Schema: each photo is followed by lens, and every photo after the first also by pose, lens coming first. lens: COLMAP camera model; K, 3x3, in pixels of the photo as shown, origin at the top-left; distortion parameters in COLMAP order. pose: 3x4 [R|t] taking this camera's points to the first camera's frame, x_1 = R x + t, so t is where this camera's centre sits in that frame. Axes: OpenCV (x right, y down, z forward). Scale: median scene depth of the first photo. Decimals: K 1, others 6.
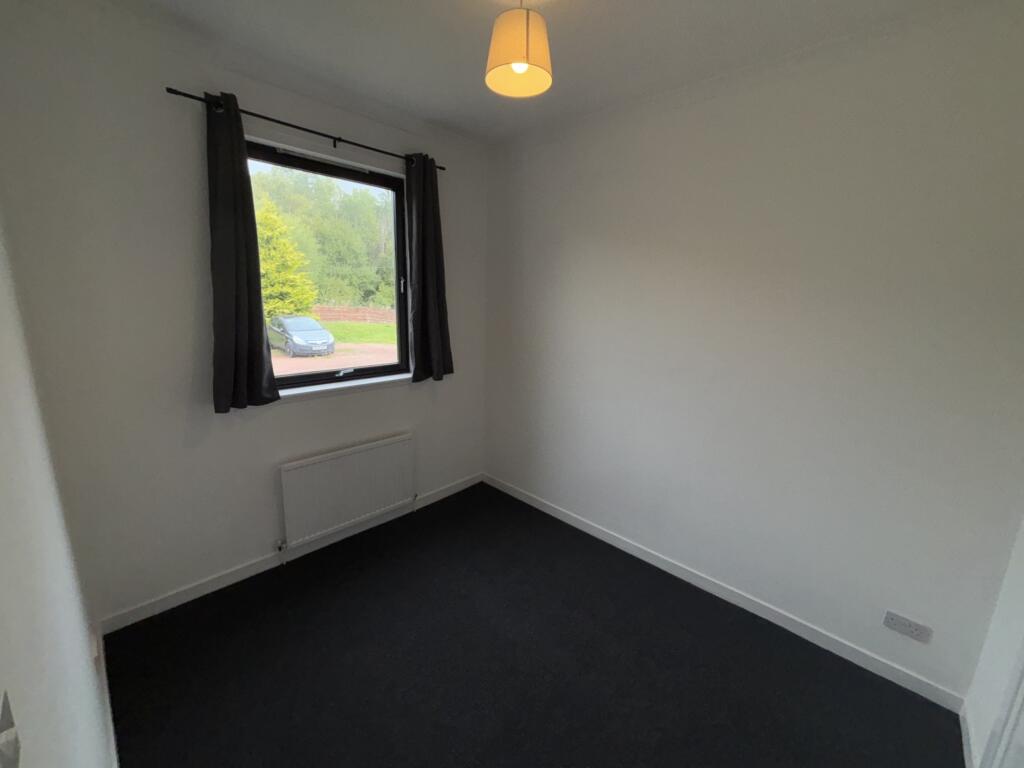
lens RADIAL K [[414.7, 0, 510.9], [0, 414.7, 382.2], [0, 0, 1]] dist [-0.000138, 0.000127]
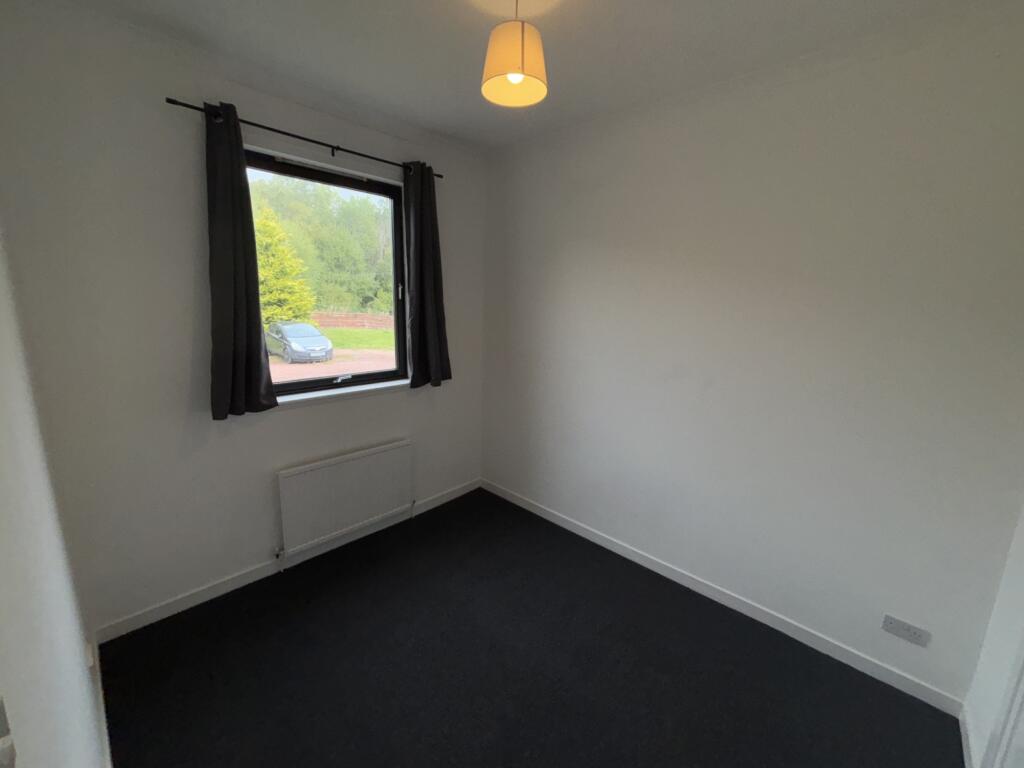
lens RADIAL K [[414.7, 0, 510.9], [0, 414.7, 382.2], [0, 0, 1]] dist [-0.000138, 0.000127]
pose [[0.999985, -0.004339, 0.003363, 0.002415], [0.004383, 0.999905, -0.013053, -0.000208], [-0.003306, 0.013068, 0.999909, -0.003569]]
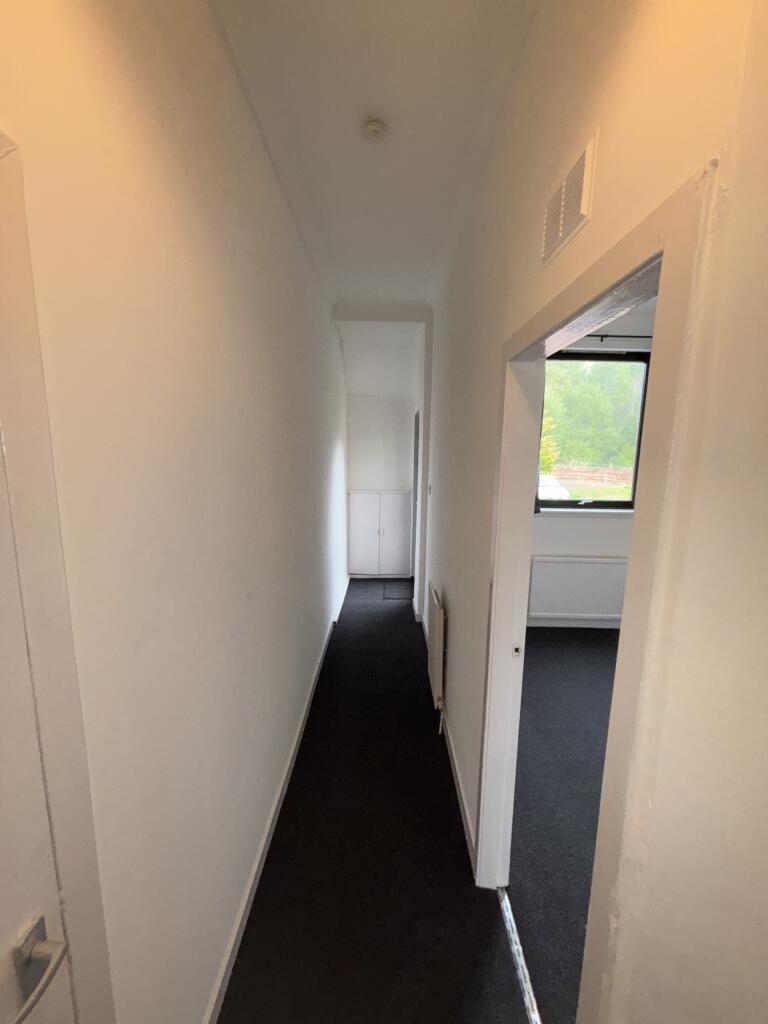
lens RADIAL K [[414.7, 0, 387.5], [0, 414.7, 513.6], [0, 0, 1]] dist [-0.000138, 0.000127]
pose [[0.688303, 0.096283, -0.719005, 0.133881], [-0.148253, 0.988904, -0.009496, 0.120808], [0.710112, 0.113131, 0.694940, -0.399825]]
